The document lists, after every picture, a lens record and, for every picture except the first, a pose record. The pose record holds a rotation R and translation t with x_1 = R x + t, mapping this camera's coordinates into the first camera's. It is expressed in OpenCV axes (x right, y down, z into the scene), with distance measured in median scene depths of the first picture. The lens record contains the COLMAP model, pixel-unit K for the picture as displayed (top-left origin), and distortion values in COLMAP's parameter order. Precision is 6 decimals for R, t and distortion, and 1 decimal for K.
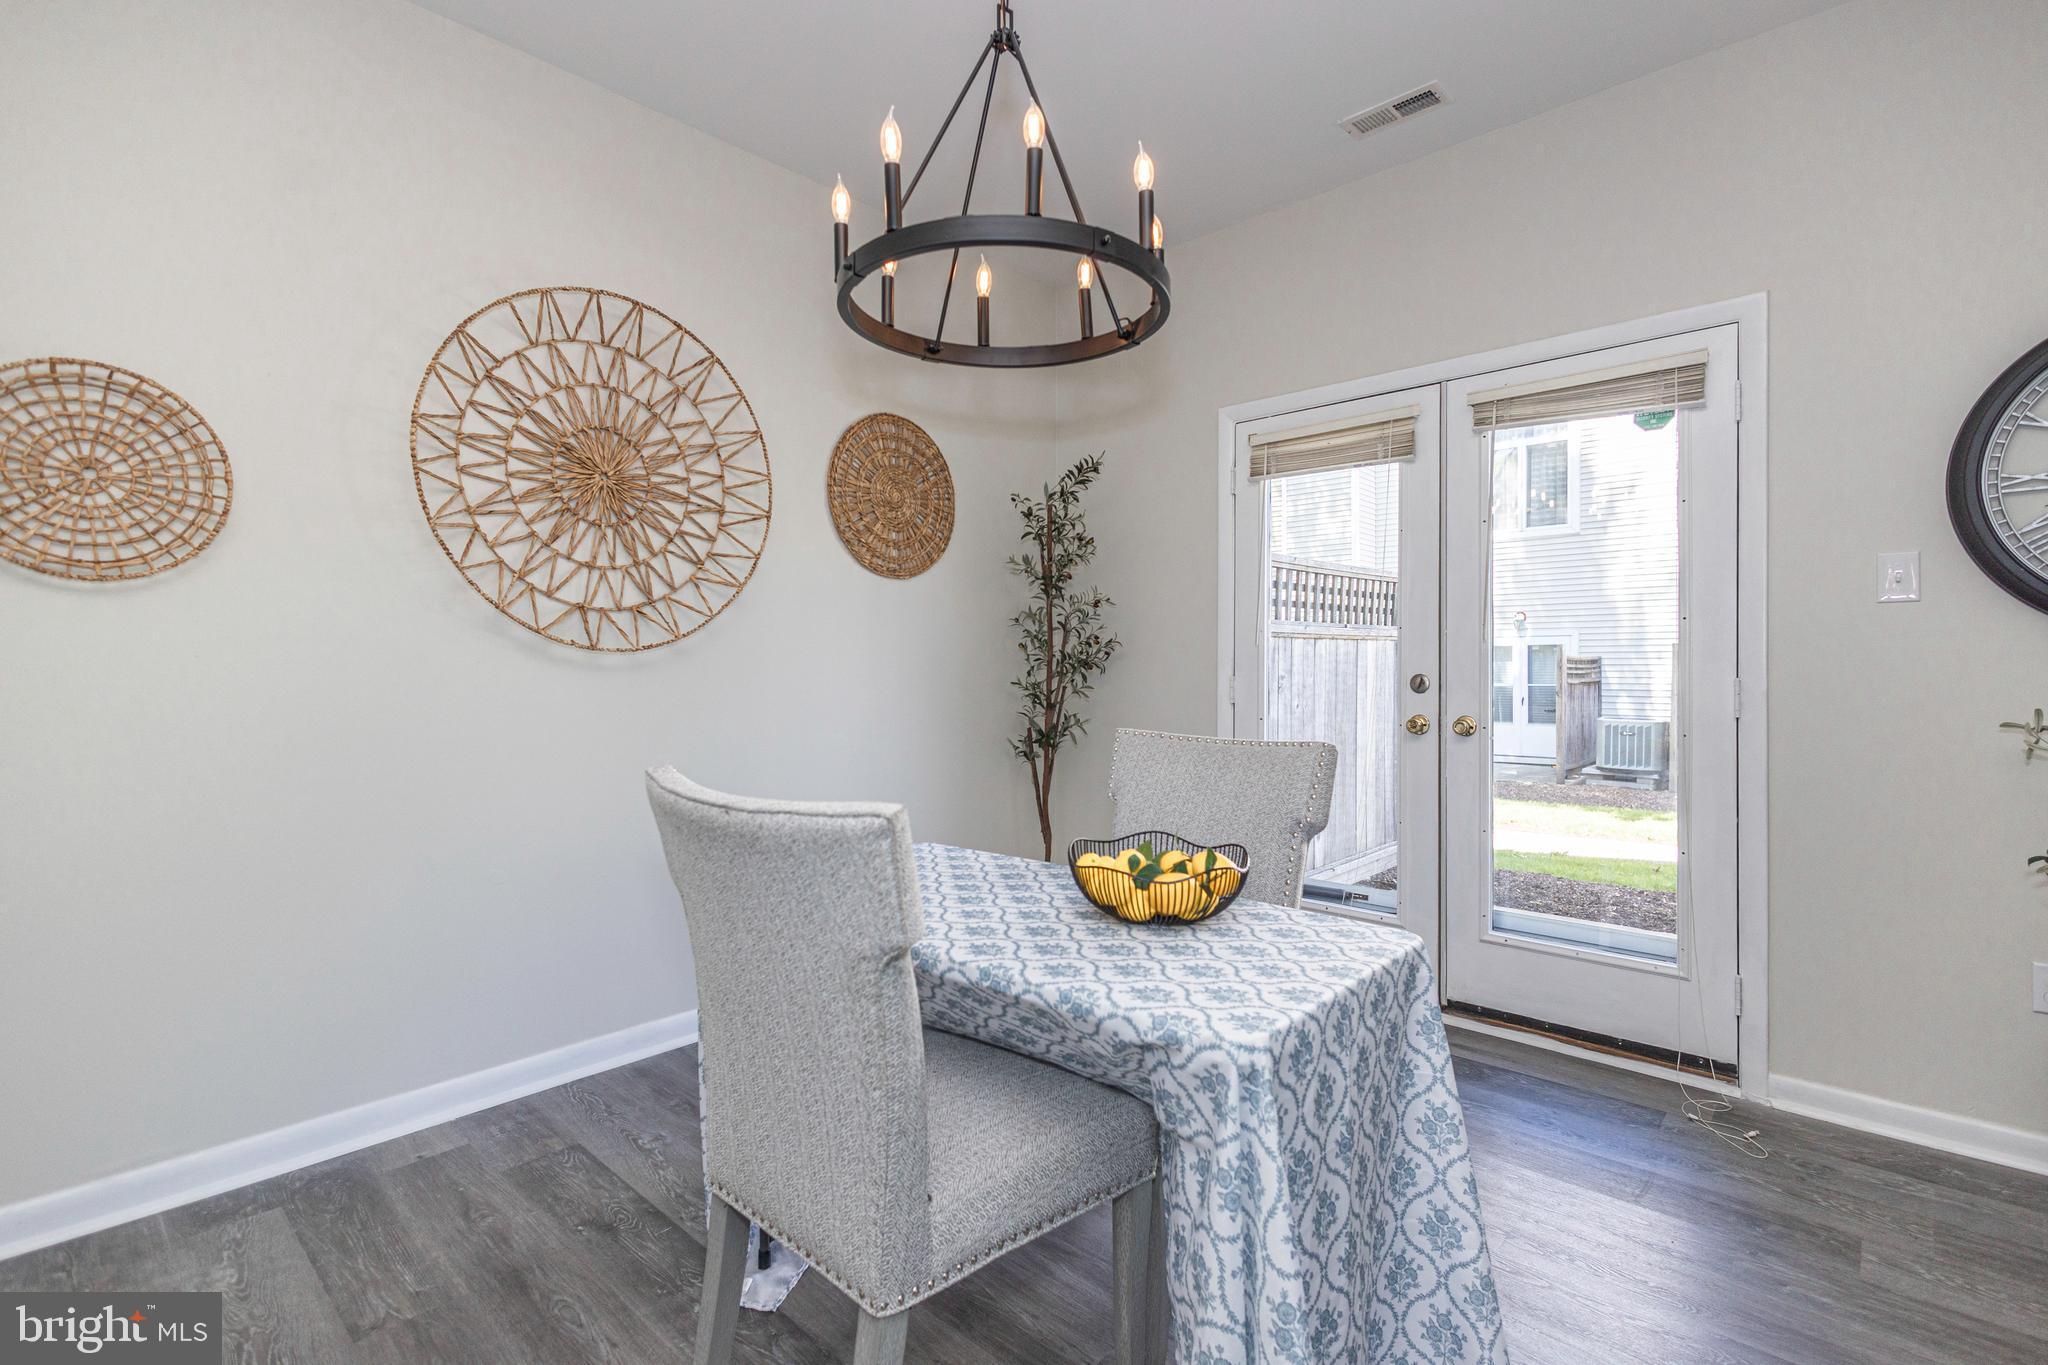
lens RADIAL K [[951.8, 0, 1024.0], [0, 951.8, 682.5], [0, 0, 1]] dist [0.015333, 0.000073]
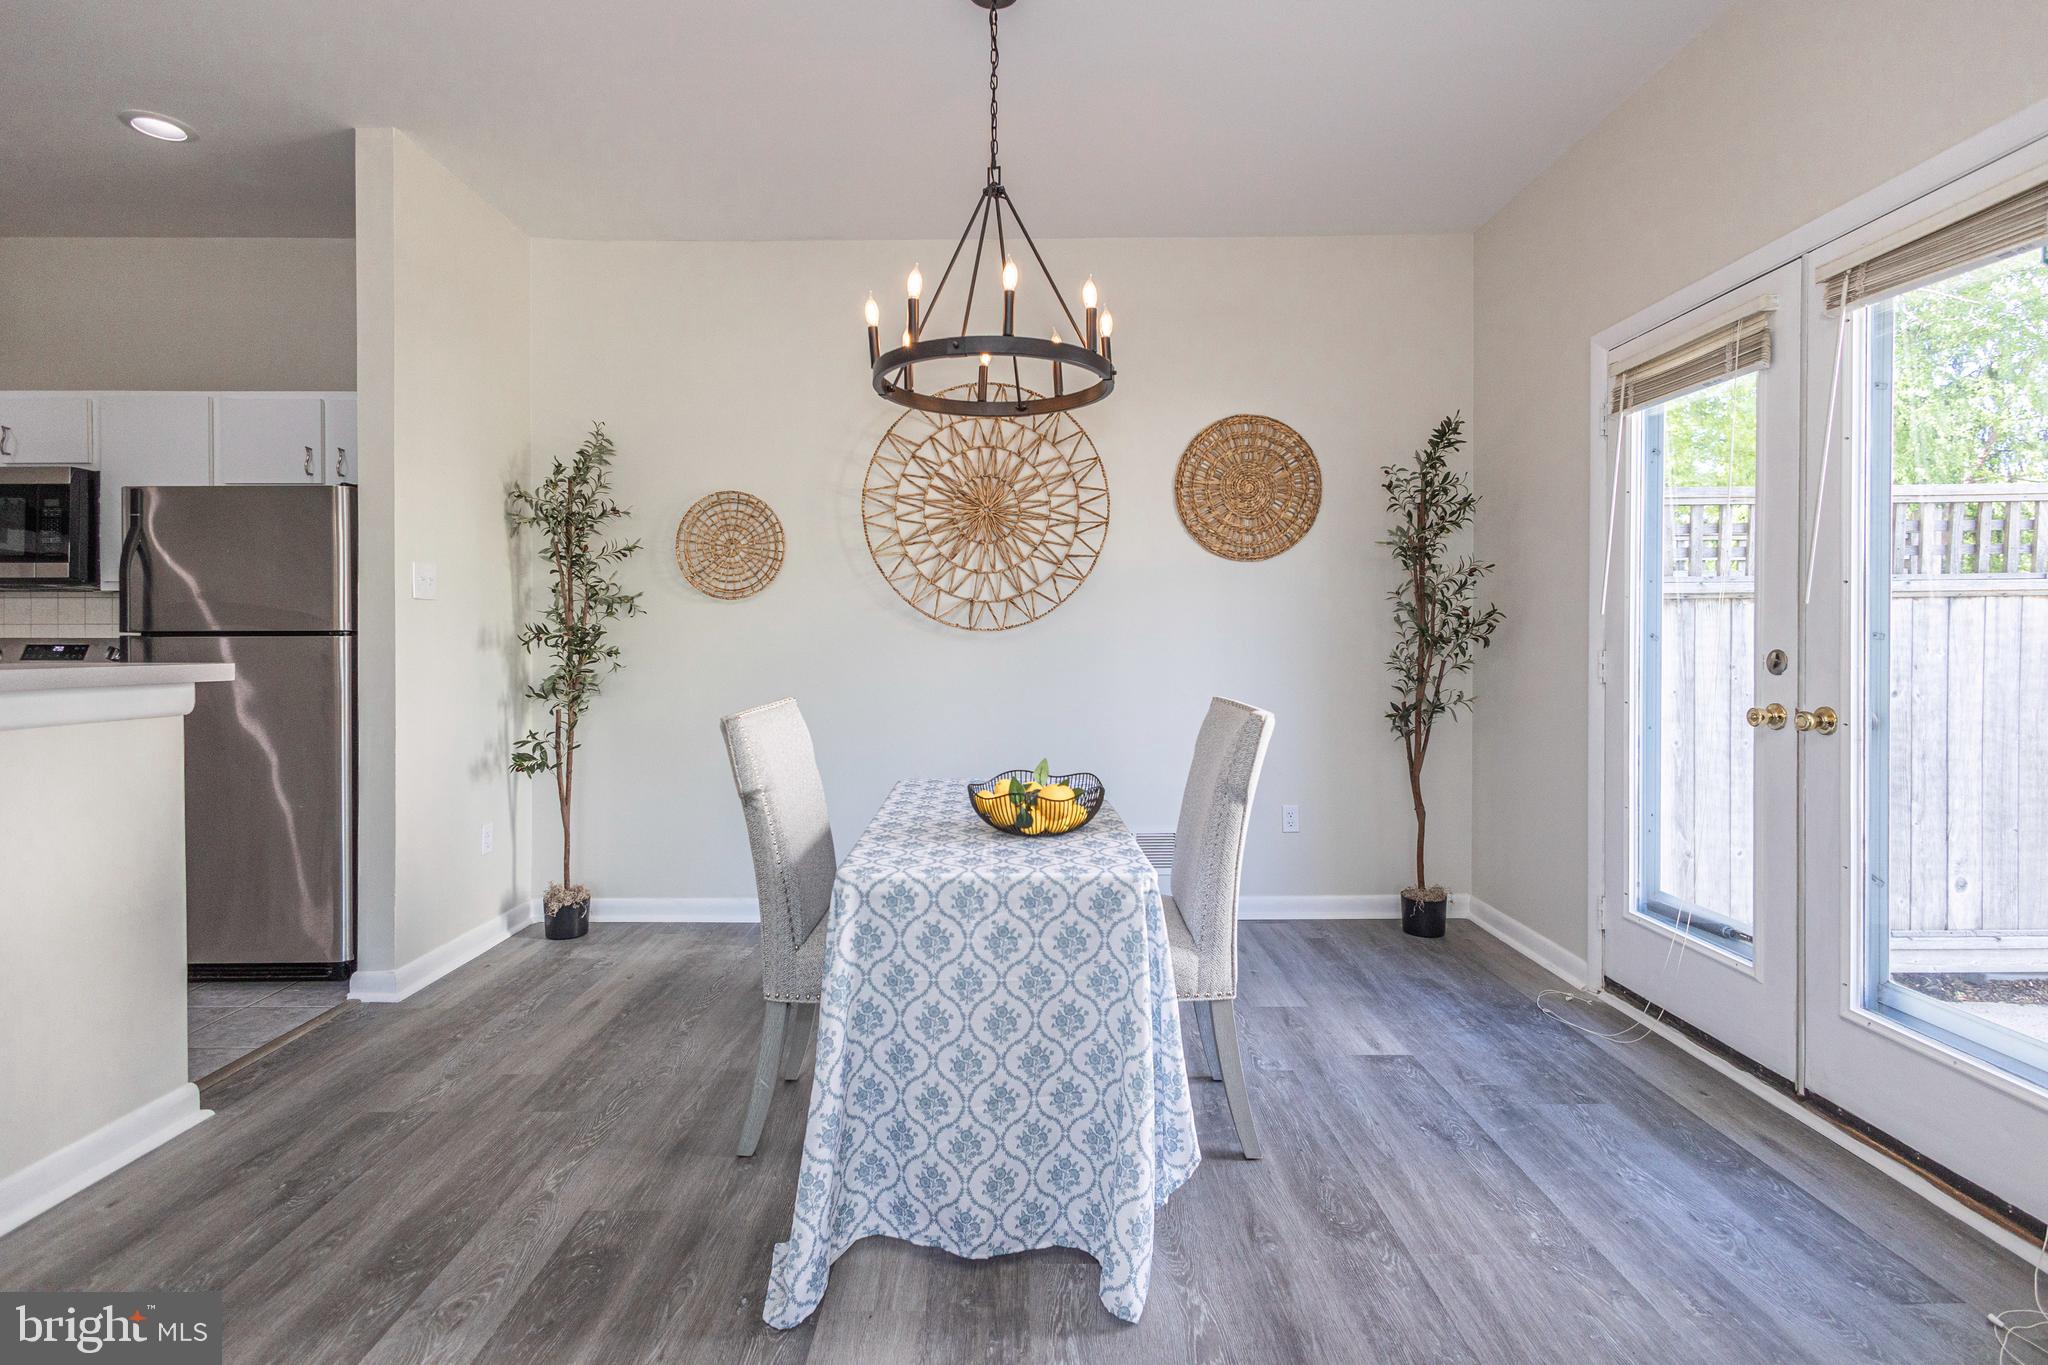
lens RADIAL K [[963.0, 0, 1025.7], [0, 963.0, 651.2], [0, 0, 1]] dist [0.001535, 0.000171]
pose [[0.682213, 0.004294, -0.731141, 0.635525], [-0.009672, 0.999948, -0.003153, 0.002227], [0.731090, 0.009222, 0.682219, 0.054077]]
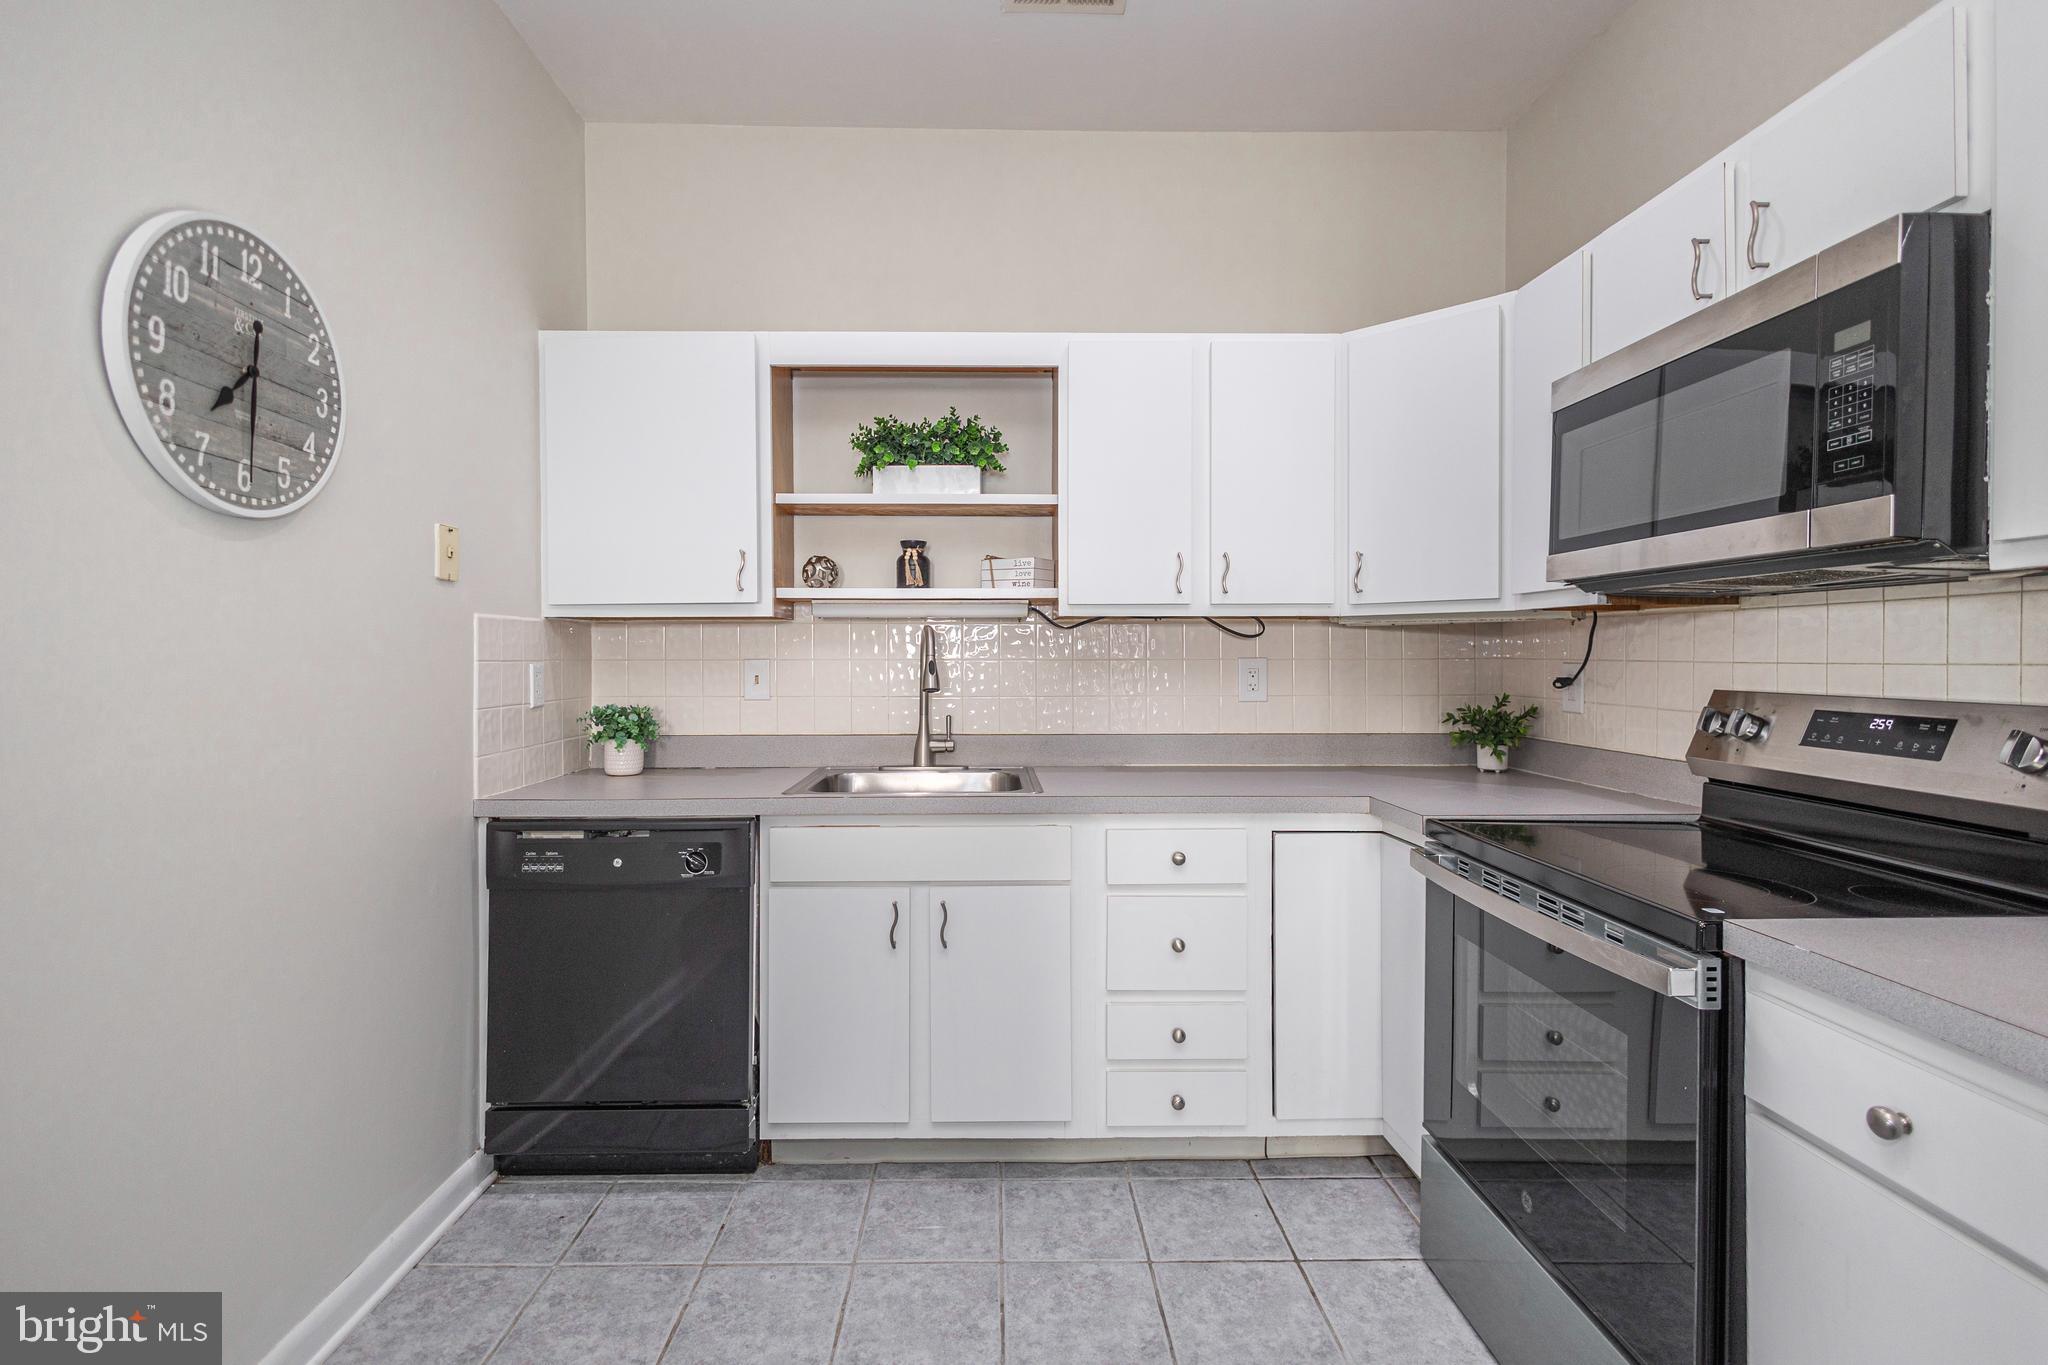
lens RADIAL K [[949.4, 0, 996.1], [0, 949.4, 659.5], [0, 0, 1]] dist [0.002372, 0.000203]
pose [[-0.730819, 0.001903, -0.682569, -0.546314], [-0.012021, 0.999805, 0.015657, -0.033115], [0.682466, 0.019648, -0.730653, 0.037130]]
